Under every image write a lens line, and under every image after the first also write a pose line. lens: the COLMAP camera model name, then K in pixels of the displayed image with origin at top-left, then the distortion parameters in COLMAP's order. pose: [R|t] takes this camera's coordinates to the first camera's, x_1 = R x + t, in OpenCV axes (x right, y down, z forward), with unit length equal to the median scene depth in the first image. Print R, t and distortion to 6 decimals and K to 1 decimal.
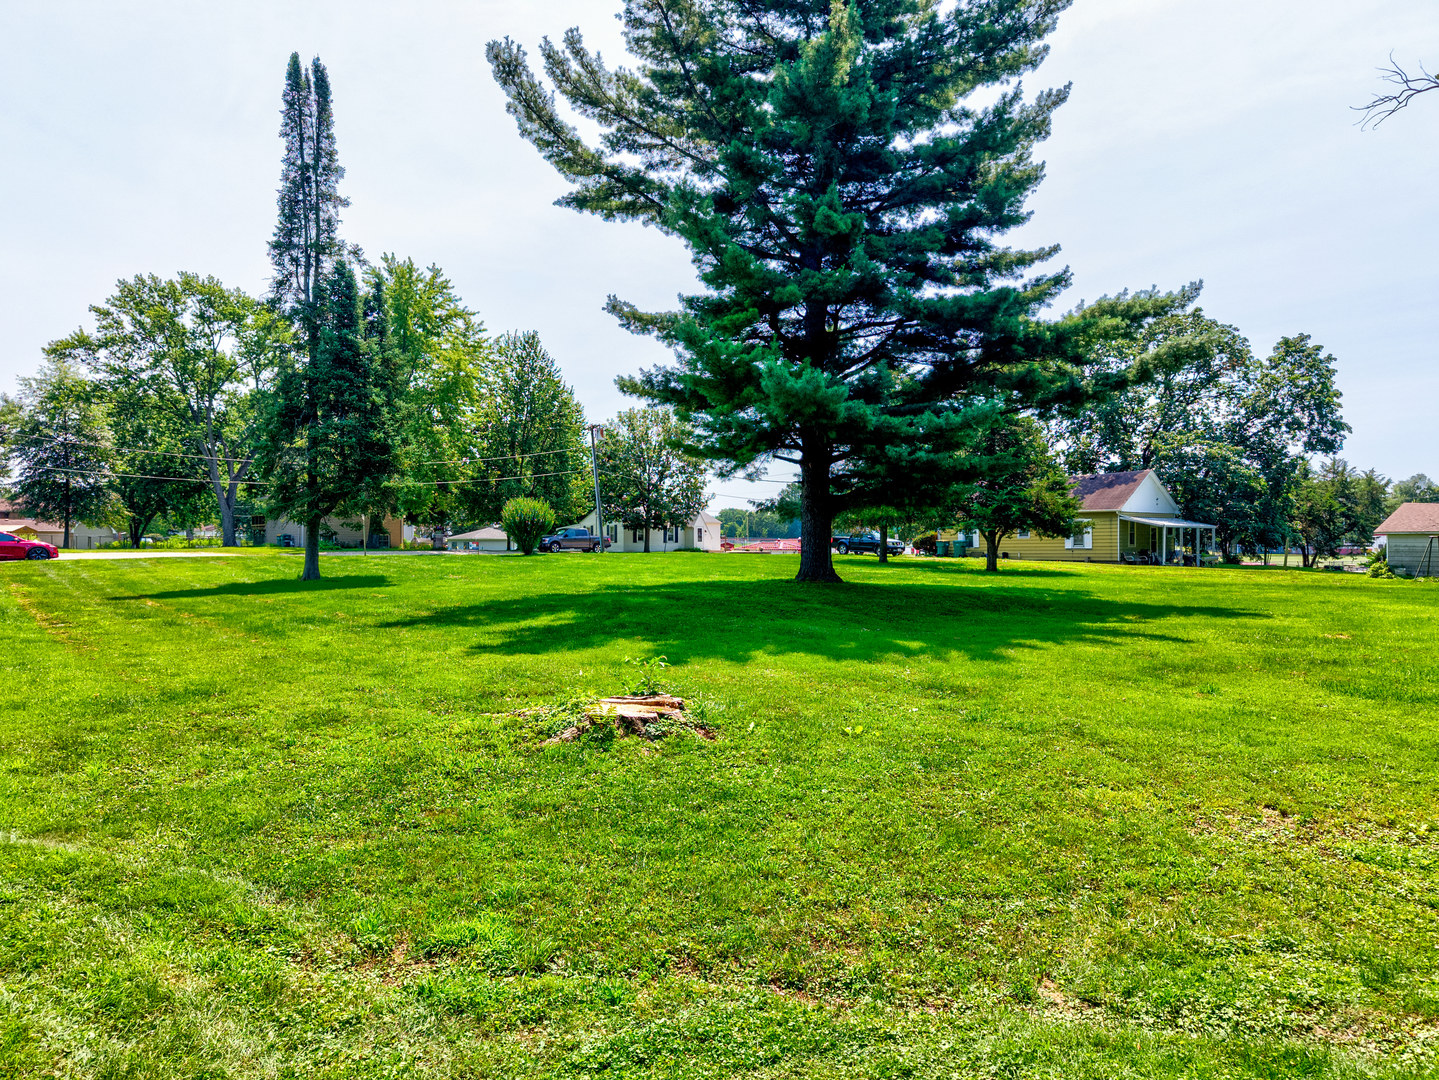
lens RADIAL K [[975.1, 0, 719.5], [0, 975.1, 540.0], [0, 0, 1]] dist [0.009350, 0.006526]
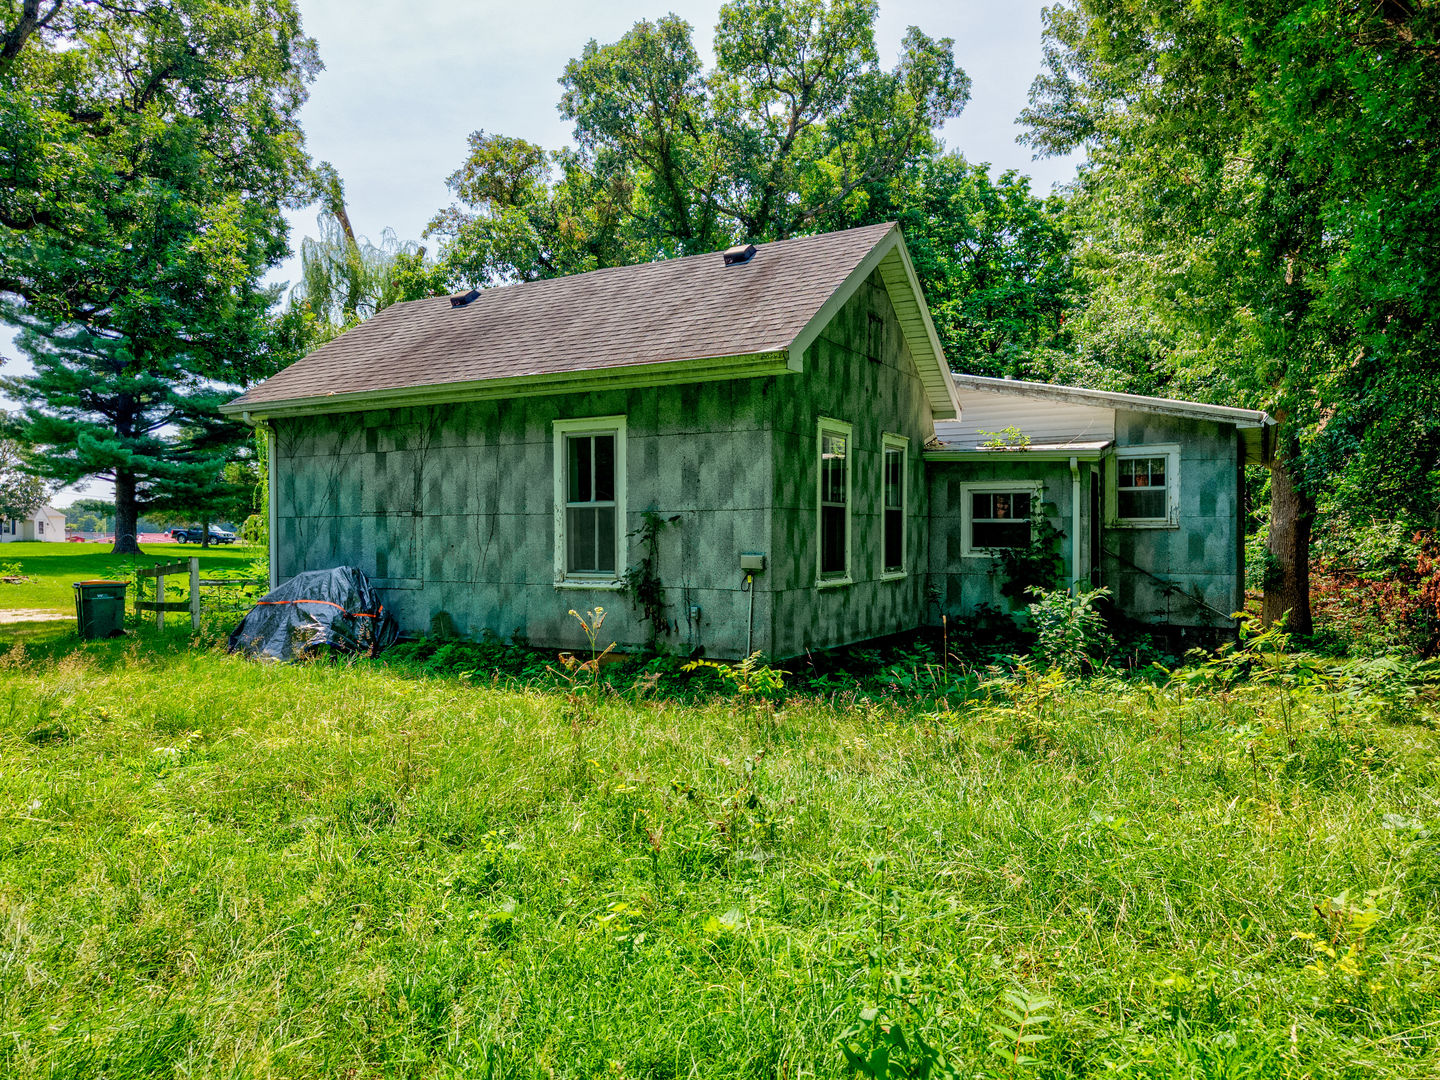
lens RADIAL K [[975.8, 0, 720.0], [0, 975.8, 540.0], [0, 0, 1]] dist [0.009350, 0.006526]
pose [[0.834666, 0.000834, 0.550756, 0.024612], [-0.002453, 0.999995, 0.002203, 0.012264], [-0.550751, -0.003190, 0.834663, -0.910010]]
